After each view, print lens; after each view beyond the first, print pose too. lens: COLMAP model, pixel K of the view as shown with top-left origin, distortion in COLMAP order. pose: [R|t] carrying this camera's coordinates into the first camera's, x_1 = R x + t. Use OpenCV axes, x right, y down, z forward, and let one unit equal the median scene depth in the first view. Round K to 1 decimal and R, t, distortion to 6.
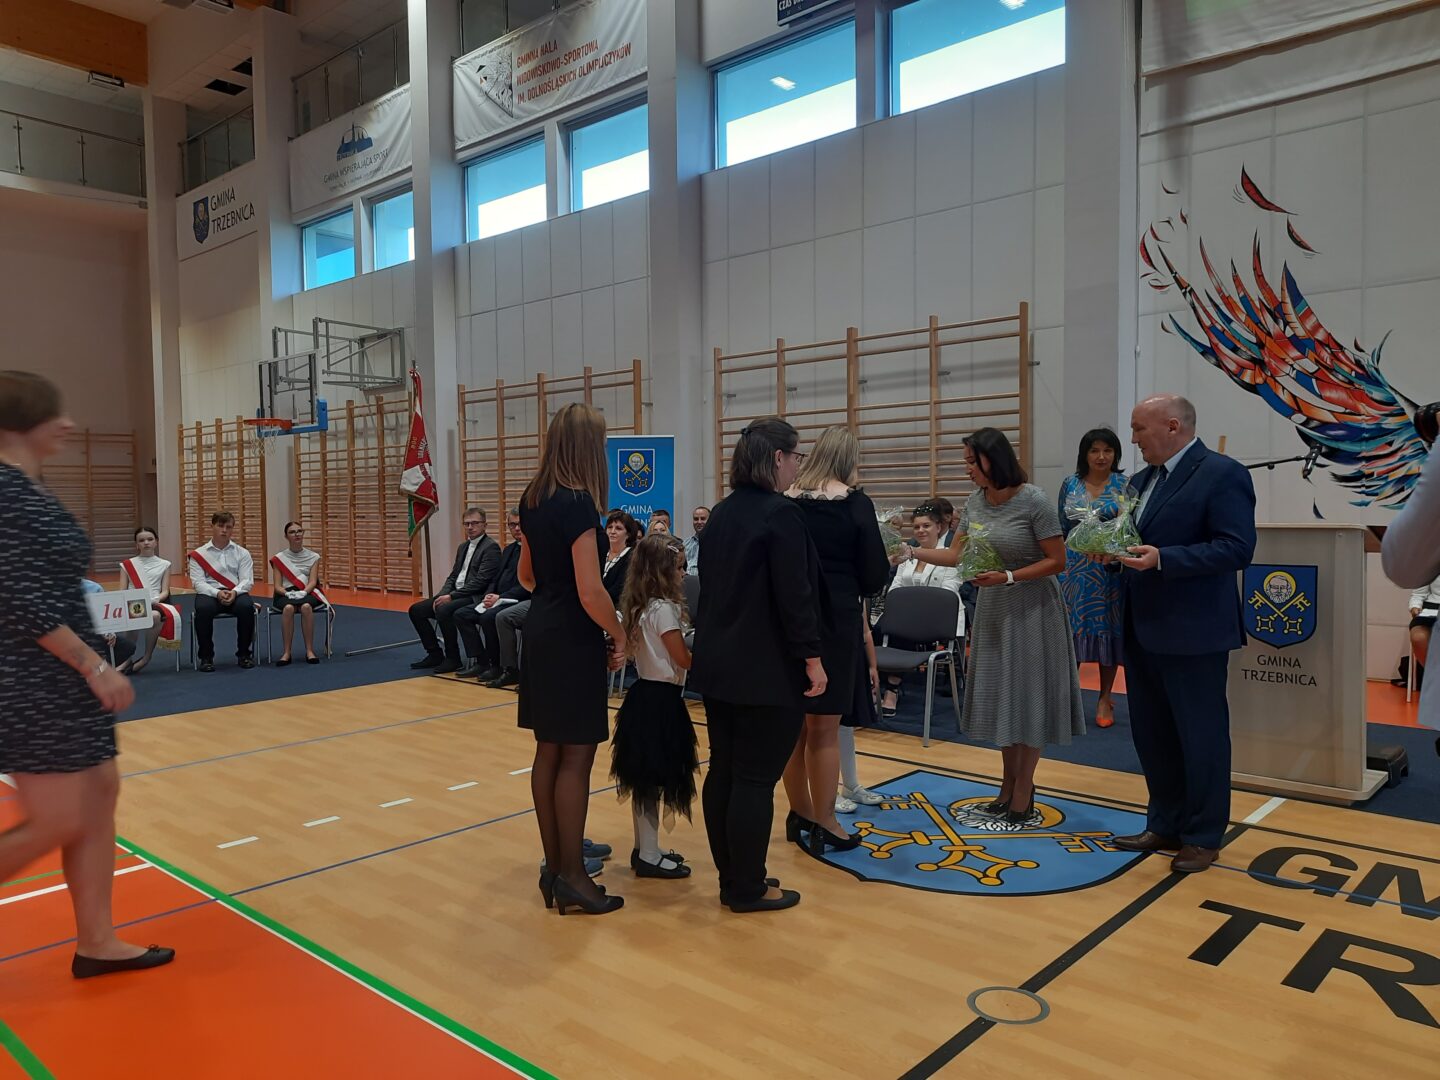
lens RADIAL K [[1050.8, 0, 723.2], [0, 1050.8, 538.0], [0, 0, 1]] dist [0.064828, -0.071694]
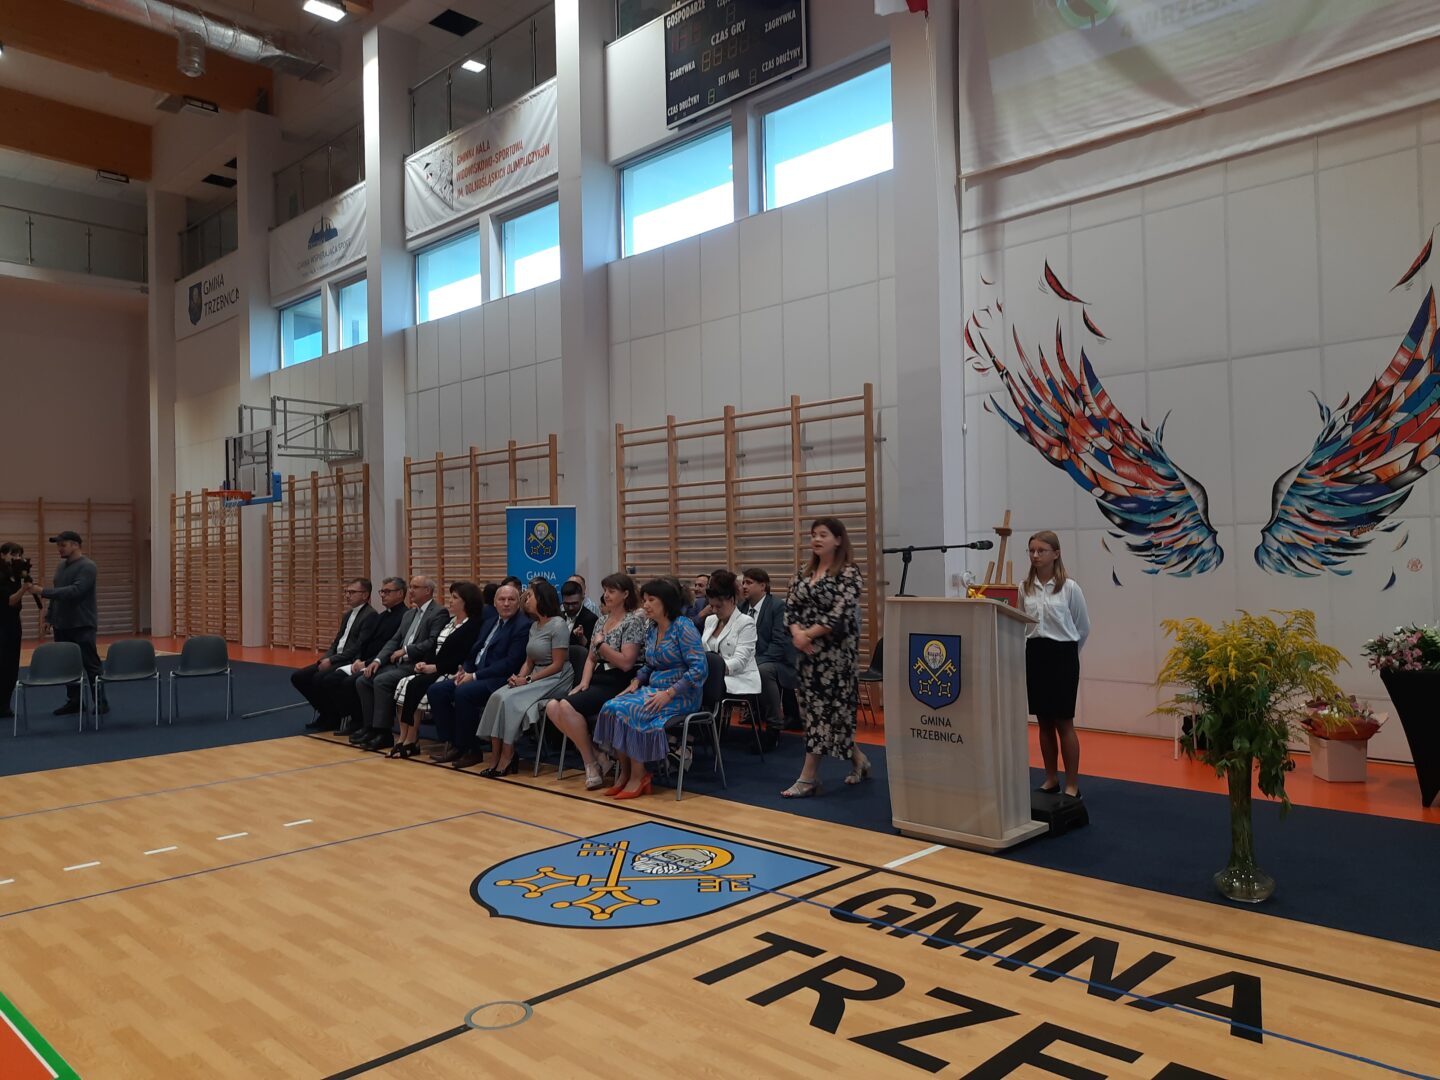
lens RADIAL K [[1050.8, 0, 723.2], [0, 1050.8, 538.0], [0, 0, 1]] dist [0.064828, -0.071694]
pose [[0.999195, -0.006853, -0.039525, 0.166134], [0.004716, 0.998534, -0.053921, -0.008490], [0.039837, 0.053691, 0.997763, -0.060608]]
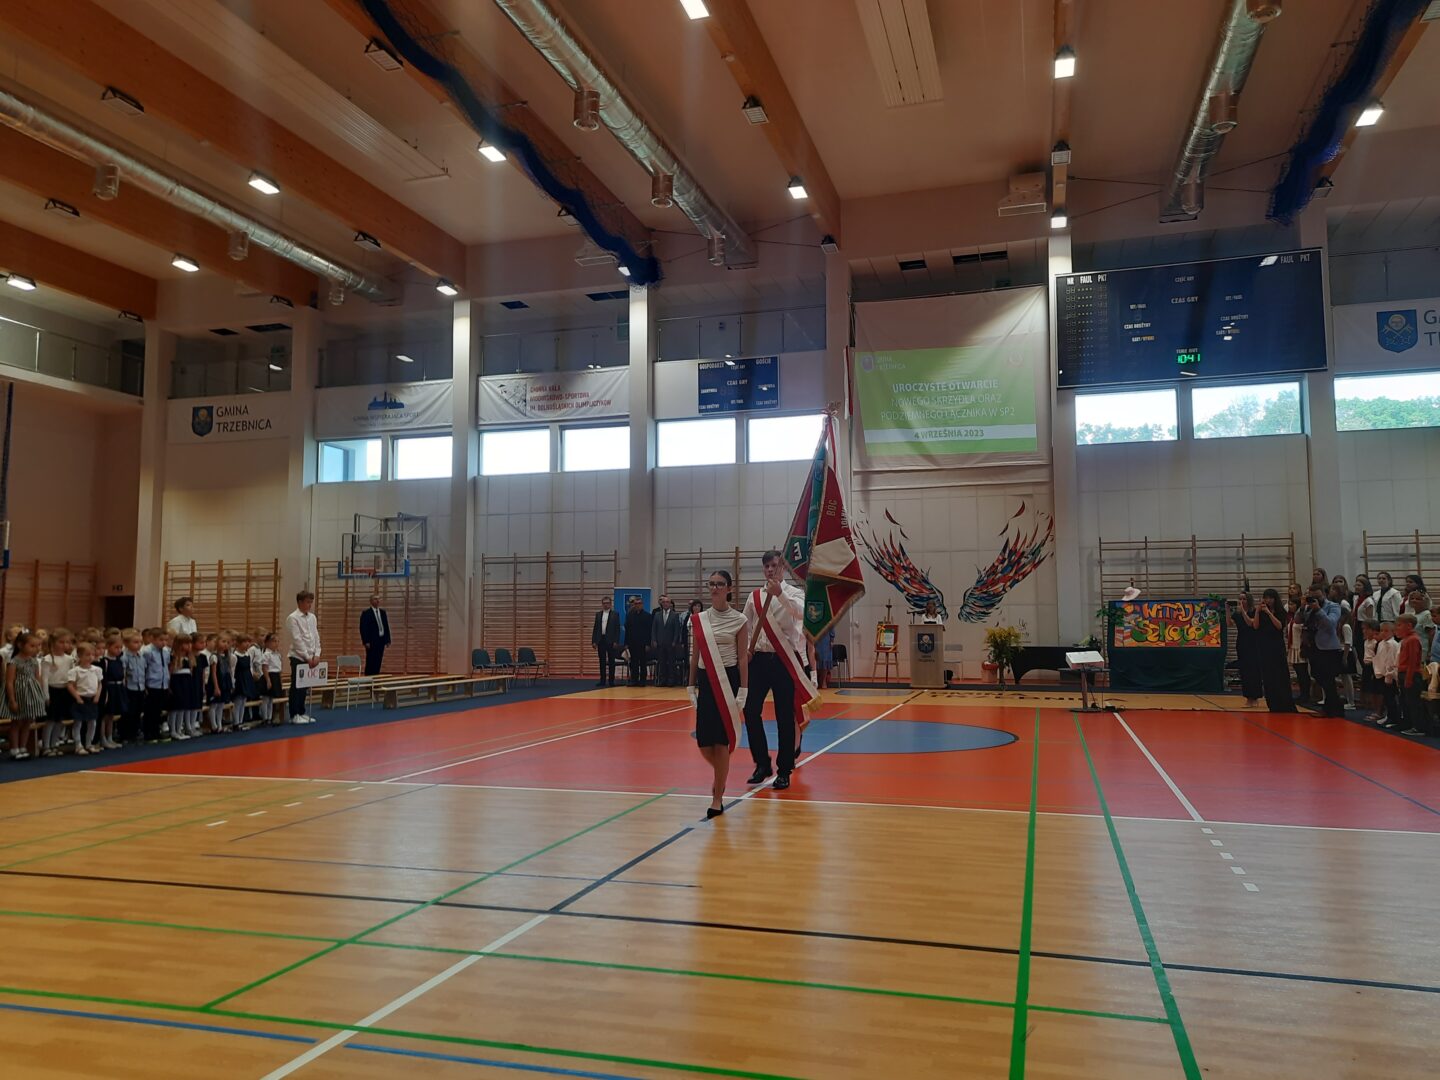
lens RADIAL K [[1051.6, 0, 725.5], [0, 1051.6, 536.7], [0, 0, 1]] dist [0.064858, -0.061800]
pose [[0.904578, 0.043725, 0.424060, -0.966230], [0.007194, 0.993019, -0.117736, 0.062700], [-0.426247, 0.109552, 0.897949, -1.199537]]
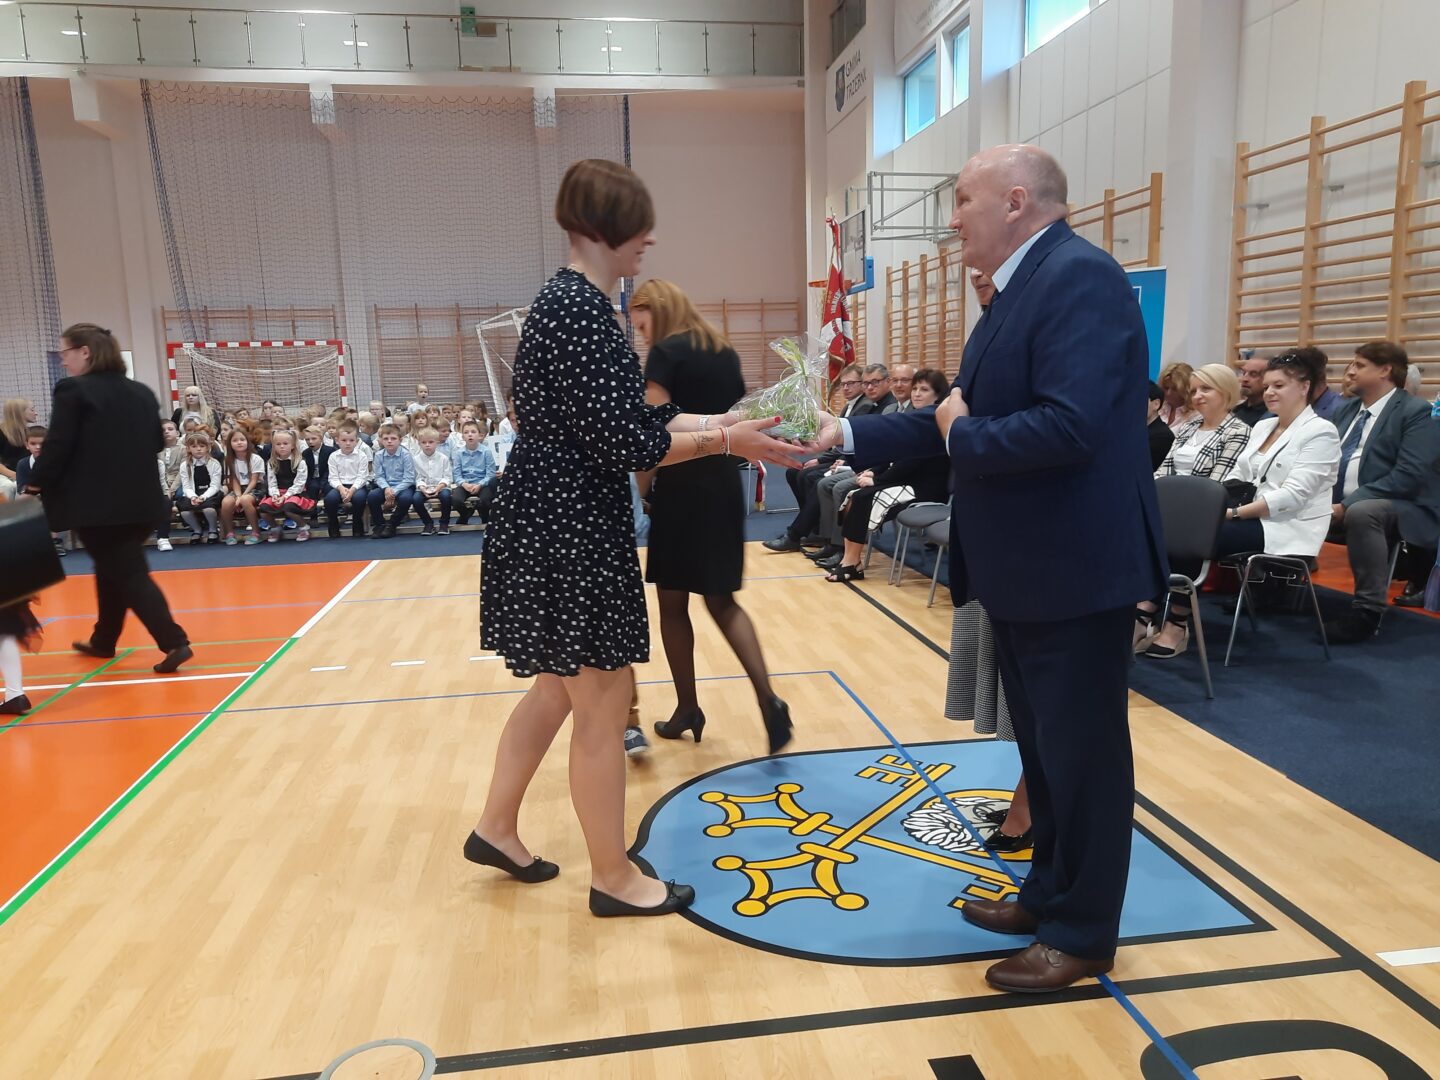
lens RADIAL K [[1047.5, 0, 719.9], [0, 1047.5, 535.4], [0, 0, 1]] dist [0.064976, -0.068759]
pose [[0.768438, 0.090190, -0.633537, 0.250534], [-0.005715, 0.990946, 0.134140, -0.003633], [0.639899, -0.099458, 0.761996, 0.186953]]
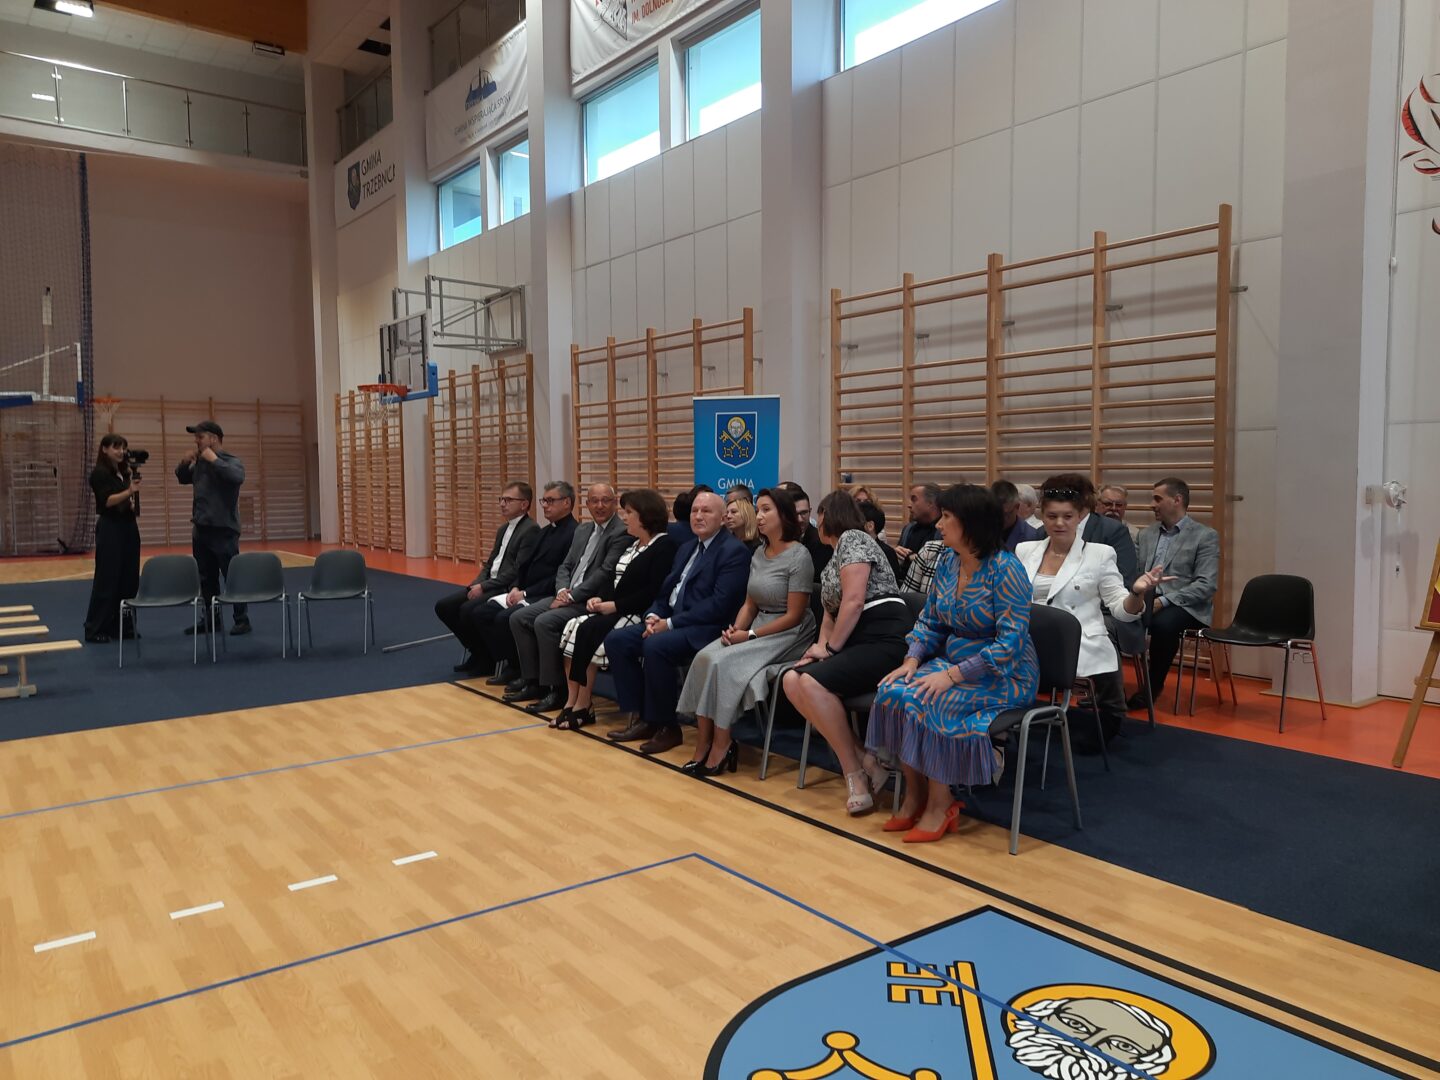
lens RADIAL K [[1049.5, 0, 722.7], [0, 1049.5, 539.5], [0, 0, 1]] dist [0.052113, -0.044654]
pose [[0.981880, 0.016085, -0.188821, 0.078784], [-0.010411, 0.999465, 0.031006, -0.009509], [0.189219, -0.028478, 0.981522, 0.191639]]
